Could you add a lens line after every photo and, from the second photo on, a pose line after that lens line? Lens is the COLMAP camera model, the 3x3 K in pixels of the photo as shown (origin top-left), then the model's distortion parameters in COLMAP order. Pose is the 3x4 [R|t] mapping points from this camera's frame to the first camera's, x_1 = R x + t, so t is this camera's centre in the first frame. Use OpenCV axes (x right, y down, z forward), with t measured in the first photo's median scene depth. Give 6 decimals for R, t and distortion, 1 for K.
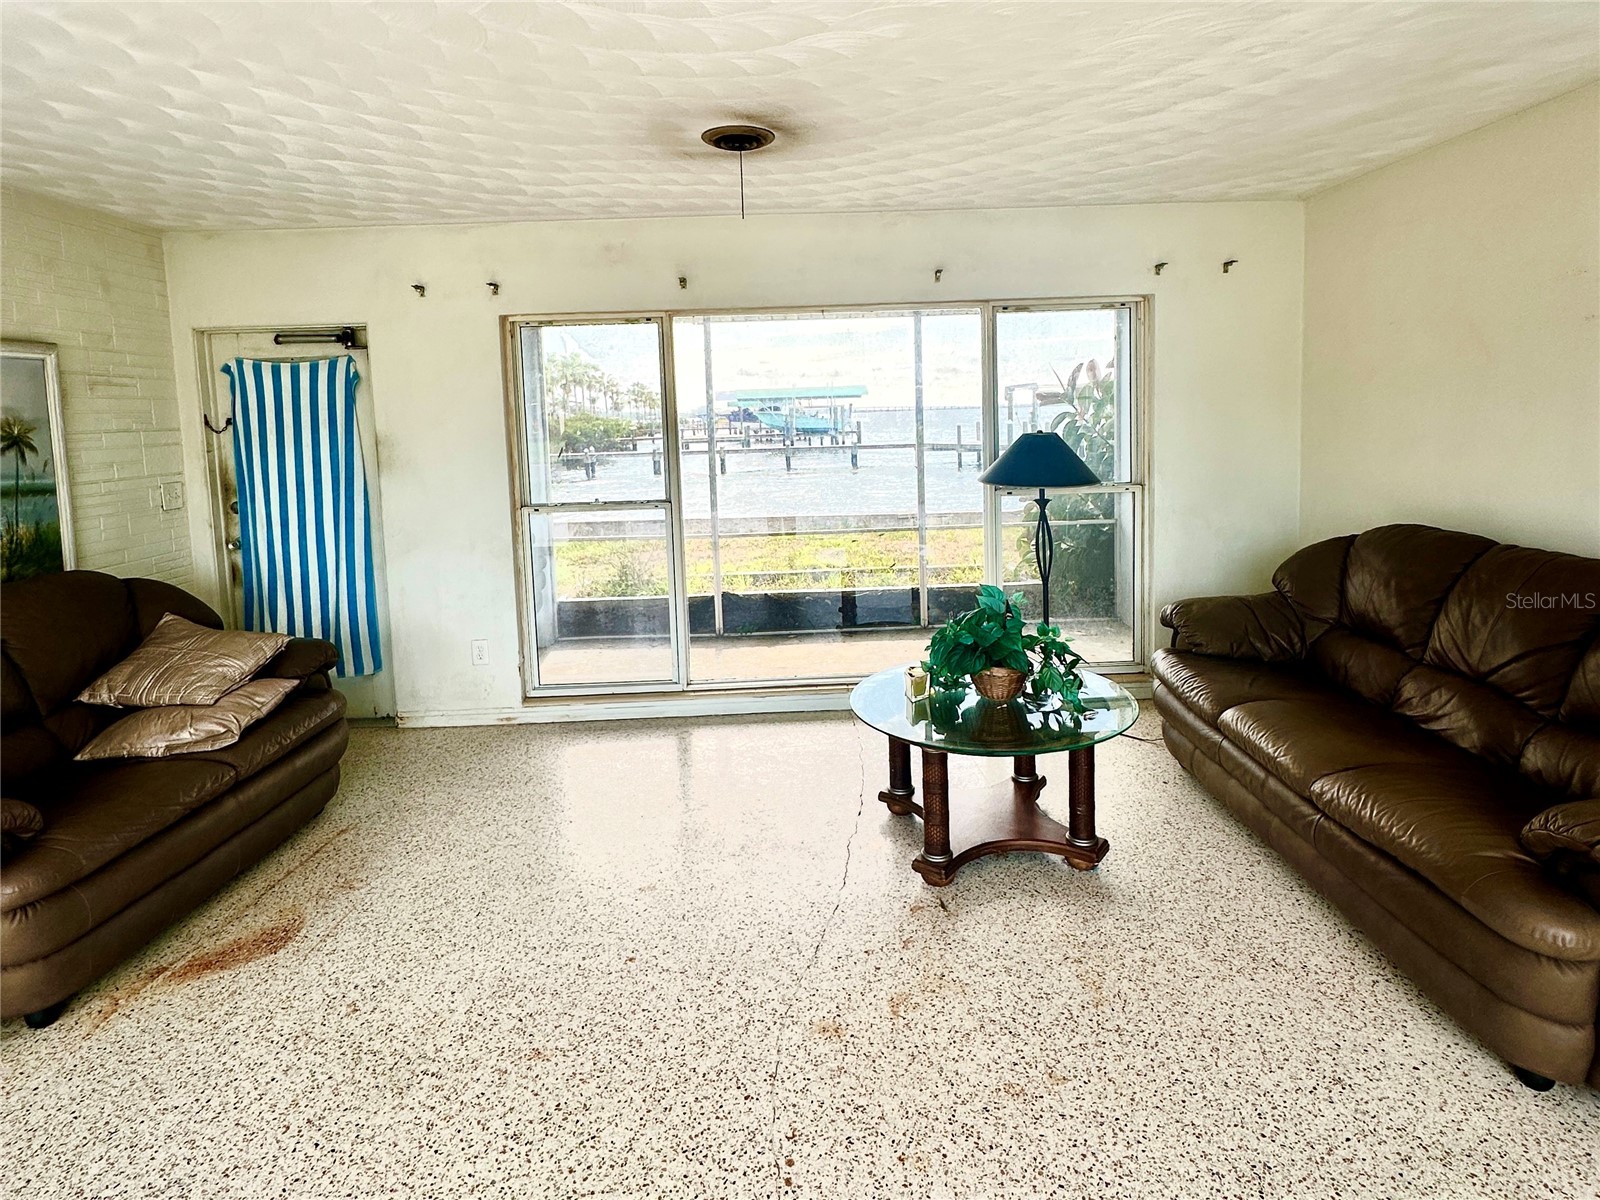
lens RADIAL K [[851.2, 0, 800.2], [0, 851.2, 485.5], [0, 0, 1]] dist [0.001493, 0.000775]
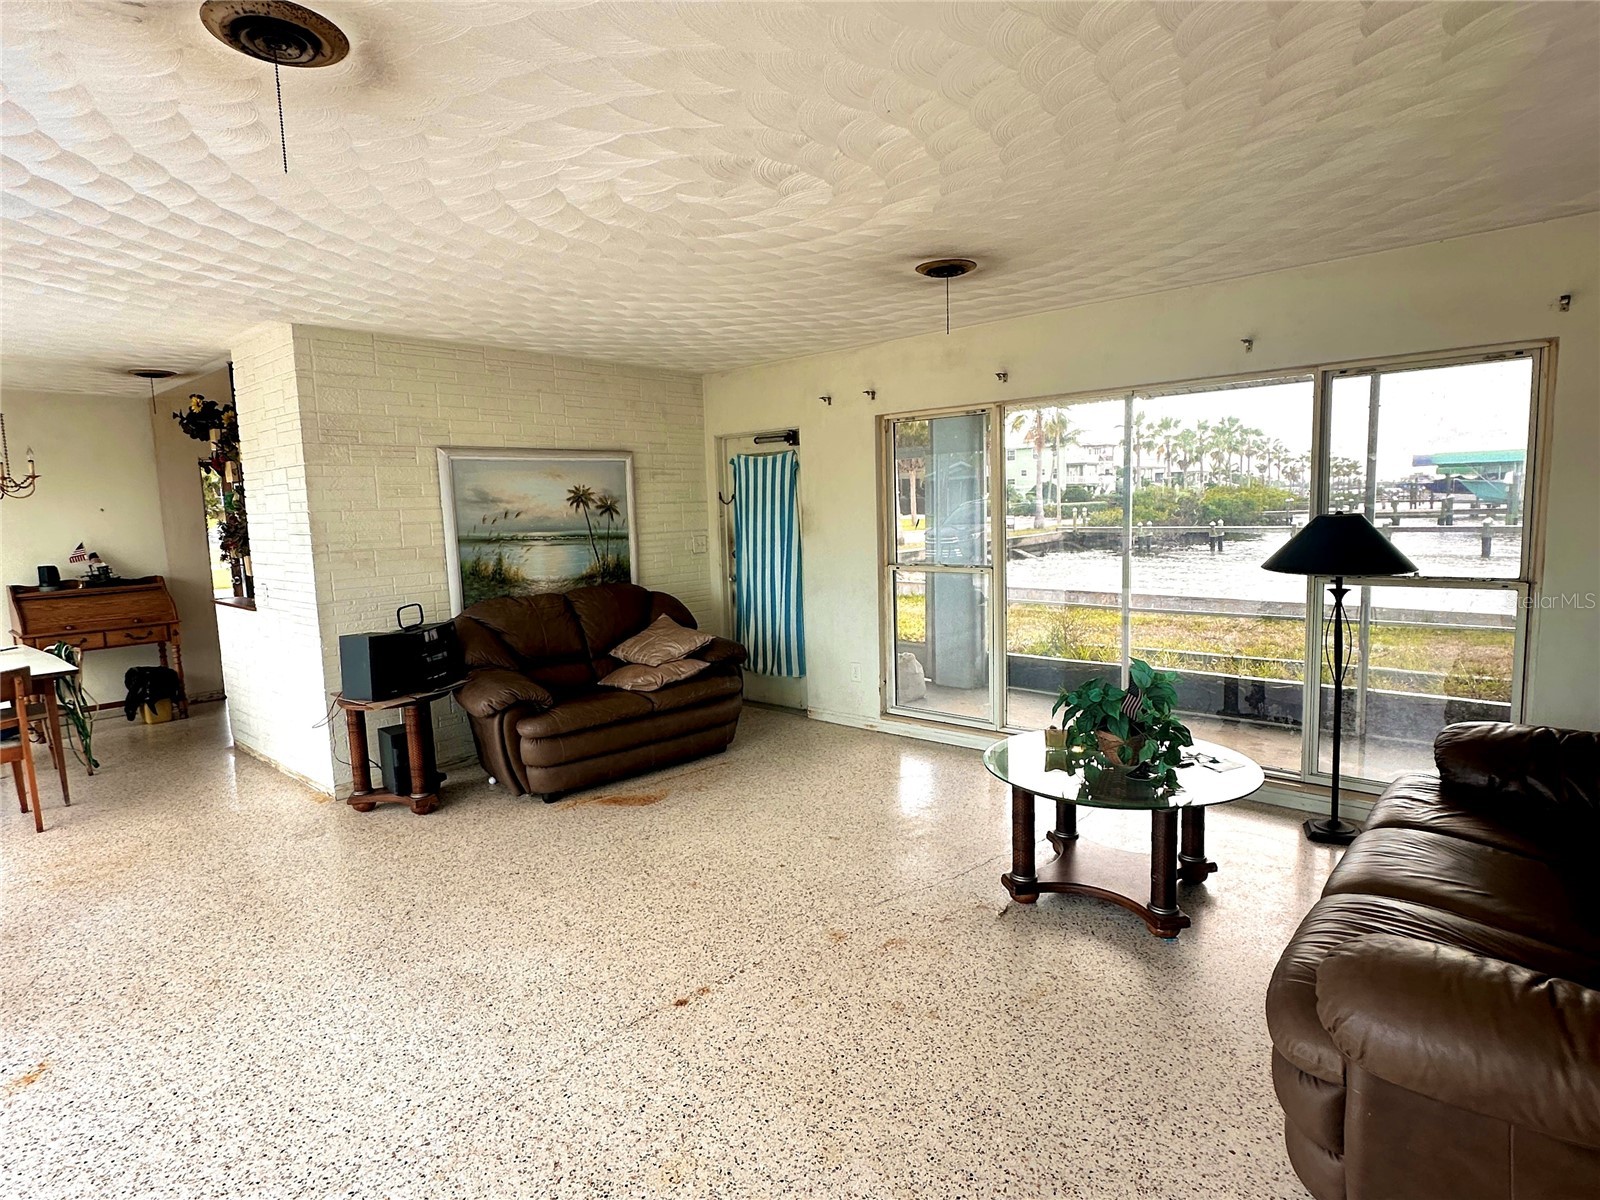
lens RADIAL K [[849.7, 0, 799.8], [0, 849.7, 597.5], [0, 0, 1]] dist [-0.000845, -0.000605]
pose [[0.738530, 0.083828, -0.668989, 0.453313], [-0.051070, 0.996345, 0.068469, -0.006555], [0.672284, -0.016401, 0.740112, -0.037281]]
